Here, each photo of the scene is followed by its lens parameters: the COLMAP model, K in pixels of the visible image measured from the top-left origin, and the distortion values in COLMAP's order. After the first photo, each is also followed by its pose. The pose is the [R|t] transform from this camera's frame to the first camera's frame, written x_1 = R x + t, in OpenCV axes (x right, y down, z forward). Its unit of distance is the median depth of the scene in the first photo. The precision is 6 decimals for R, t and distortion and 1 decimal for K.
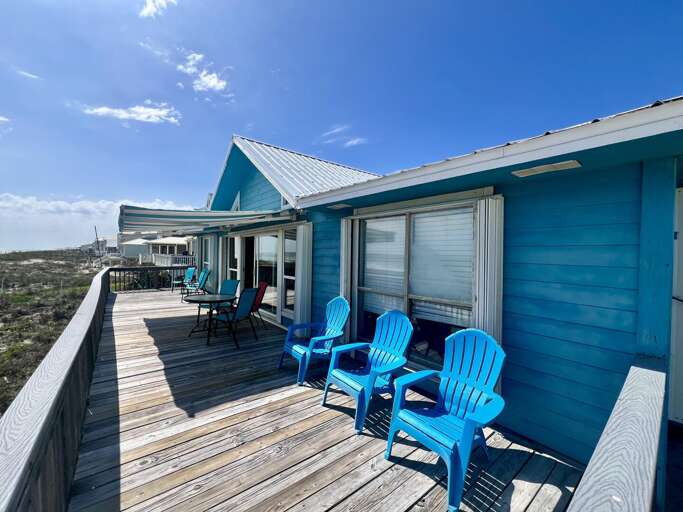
lens RADIAL K [[274.5, 0, 336.2], [0, 274.5, 253.4], [0, 0, 1]] dist [-0.003755, 0.001347]
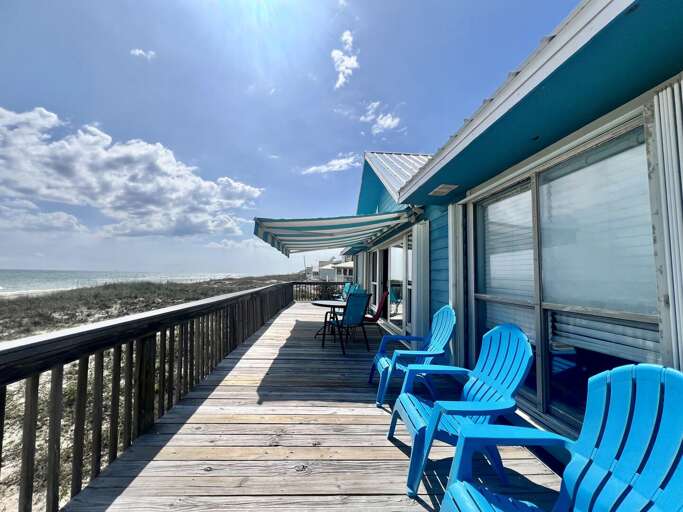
lens RADIAL K [[274.5, 0, 342.1], [0, 274.5, 260.2], [0, 0, 1]] dist [-0.003755, 0.001347]
pose [[0.822470, -0.028461, -0.568095, 0.246152], [-0.009711, 0.997899, -0.064053, 0.099269], [0.568725, 0.058199, 0.820466, 0.240365]]
